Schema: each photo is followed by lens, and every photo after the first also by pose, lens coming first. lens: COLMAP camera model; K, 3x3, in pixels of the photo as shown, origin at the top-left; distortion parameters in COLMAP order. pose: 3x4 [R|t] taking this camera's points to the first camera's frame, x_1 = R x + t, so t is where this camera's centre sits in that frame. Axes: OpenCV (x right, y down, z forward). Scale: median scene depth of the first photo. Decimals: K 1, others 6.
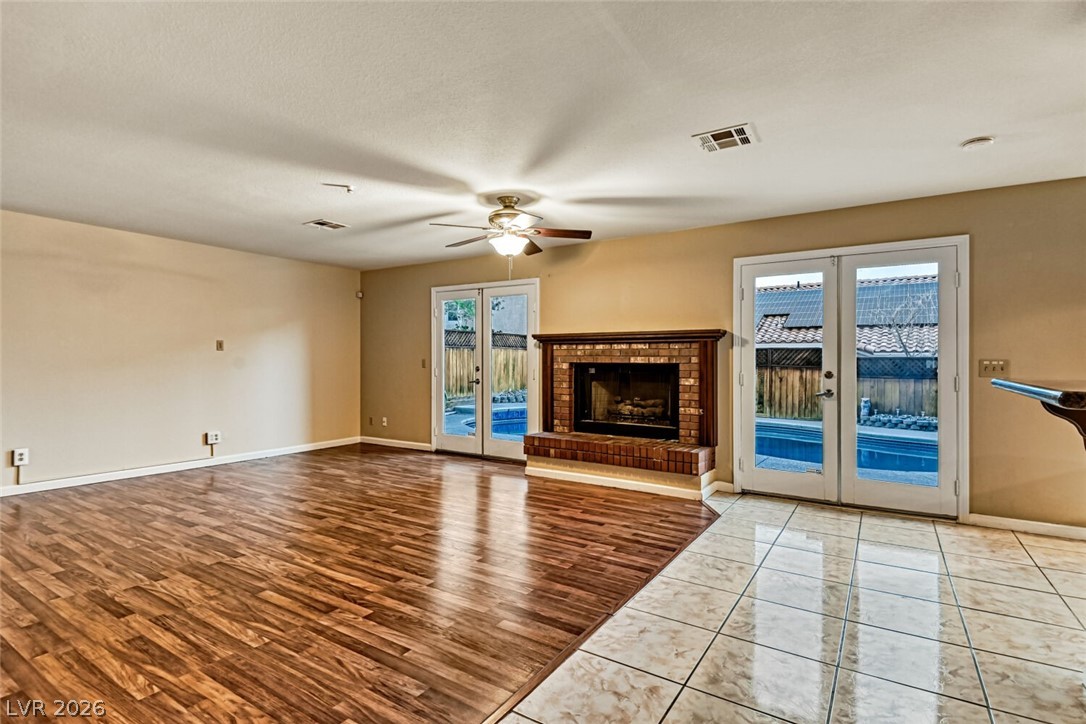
lens RADIAL K [[499.3, 0, 526.8], [0, 499.3, 362.9], [0, 0, 1]] dist [-0.000391, -0.000750]
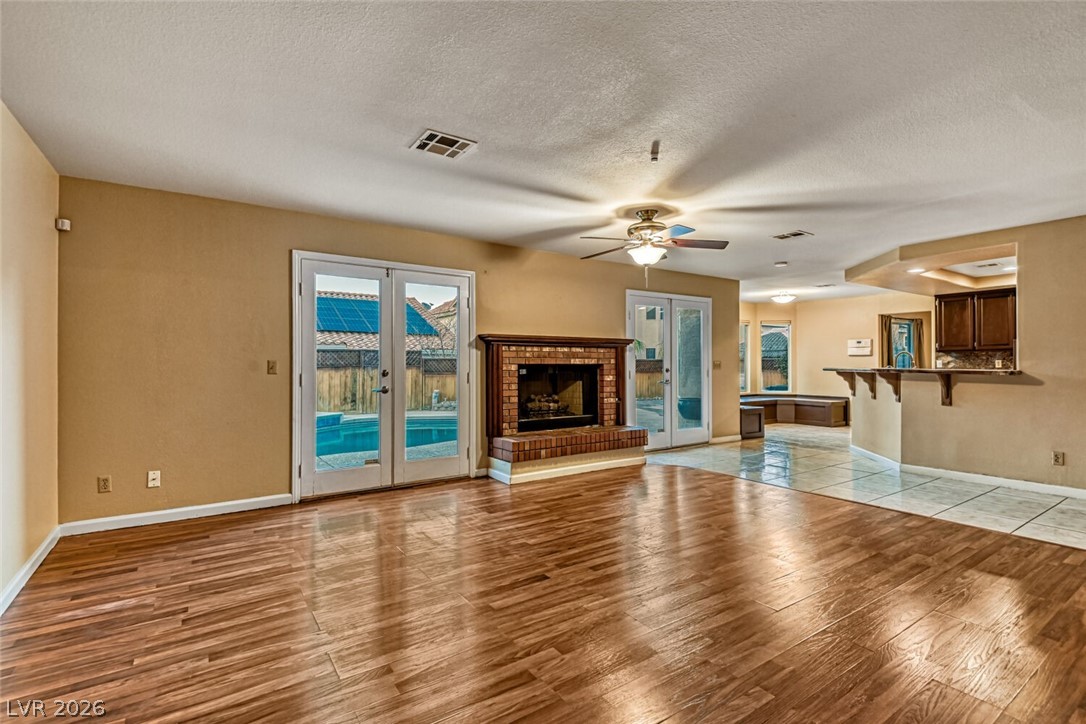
lens RADIAL K [[513.5, 0, 543.1], [0, 513.5, 359.4], [0, 0, 1]] dist [0.019361, -0.007278]
pose [[0.385177, -0.000263, 0.922843, -0.946379], [0.004569, 0.999988, -0.001622, -0.009155], [-0.922831, 0.004842, 0.385174, 0.626005]]
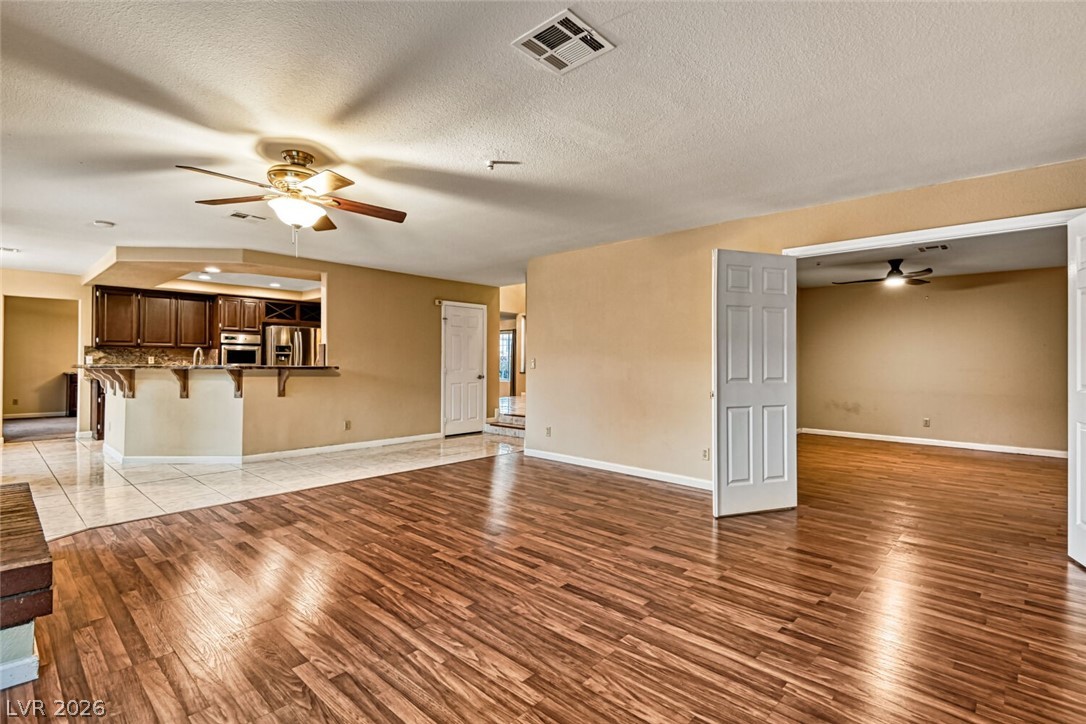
lens RADIAL K [[513.5, 0, 550.5], [0, 513.5, 352.8], [0, 0, 1]] dist [0.019361, -0.007278]
pose [[-0.988604, -0.009930, 0.150210, -0.453339], [-0.012352, 0.999808, -0.015201, -0.006178], [-0.150031, -0.016883, -0.988537, 1.434338]]
